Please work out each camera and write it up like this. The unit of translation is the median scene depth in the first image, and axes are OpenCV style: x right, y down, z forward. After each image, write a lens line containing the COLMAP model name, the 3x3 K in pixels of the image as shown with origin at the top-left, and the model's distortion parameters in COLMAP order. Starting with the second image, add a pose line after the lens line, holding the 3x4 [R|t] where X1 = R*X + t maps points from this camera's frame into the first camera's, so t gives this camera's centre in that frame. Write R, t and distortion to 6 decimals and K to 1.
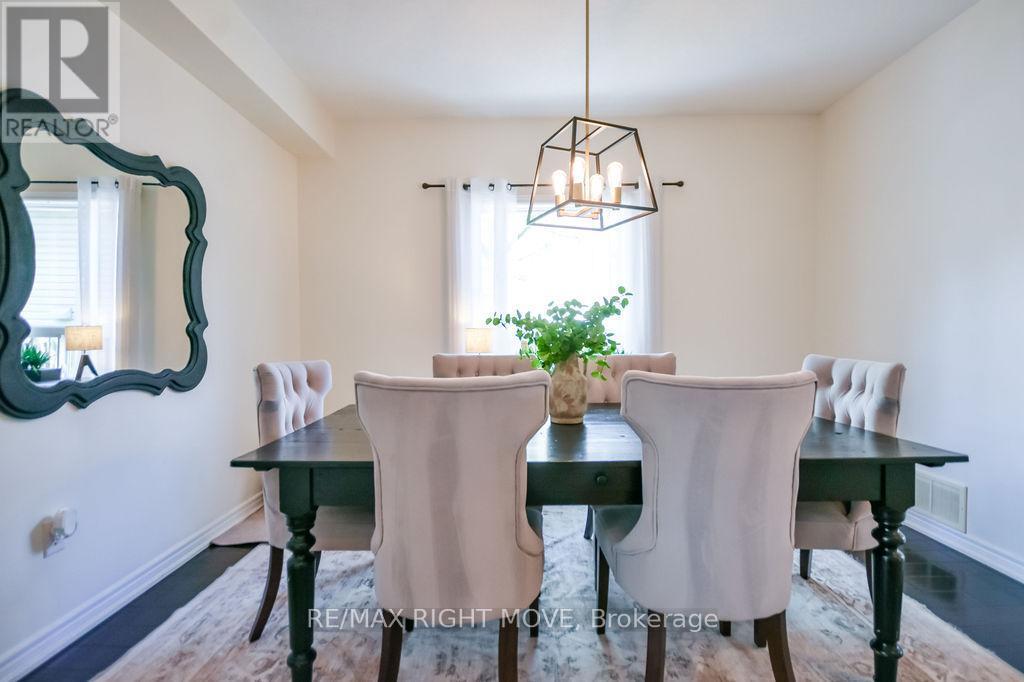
lens RADIAL K [[482.2, 0, 511.5], [0, 482.2, 344.8], [0, 0, 1]] dist [-0.004915, -0.000657]
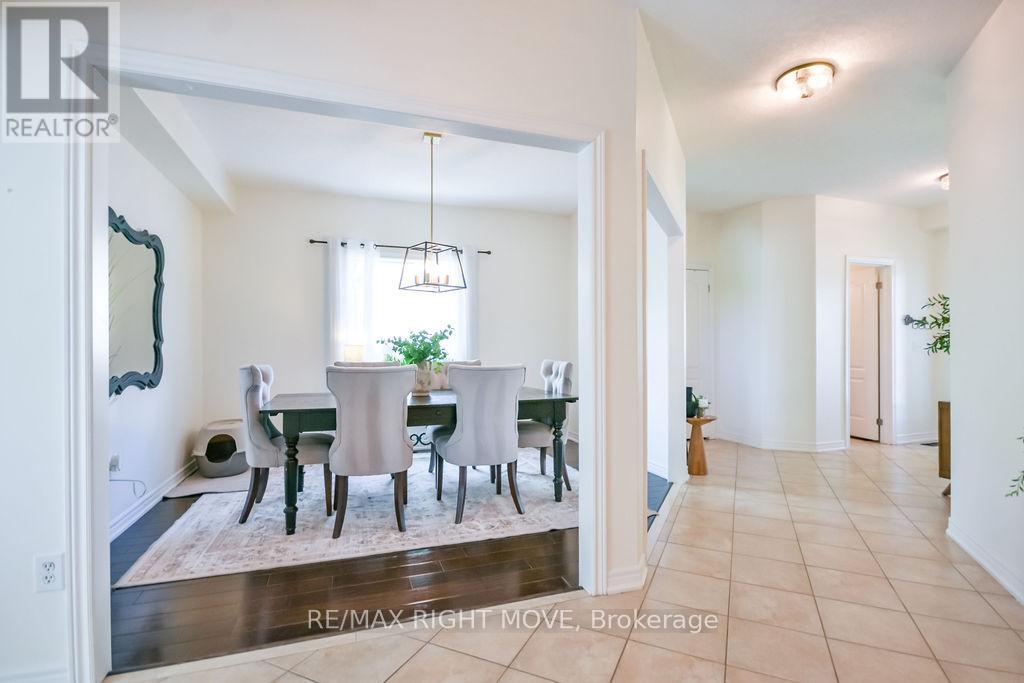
lens RADIAL K [[482.2, 0, 512.2], [0, 482.2, 349.5], [0, 0, 1]] dist [-0.004915, -0.000657]
pose [[0.945018, 0.001589, 0.327014, -0.164820], [0.005073, 0.999797, -0.019516, 0.018715], [-0.326978, 0.020102, 0.944818, -0.907368]]
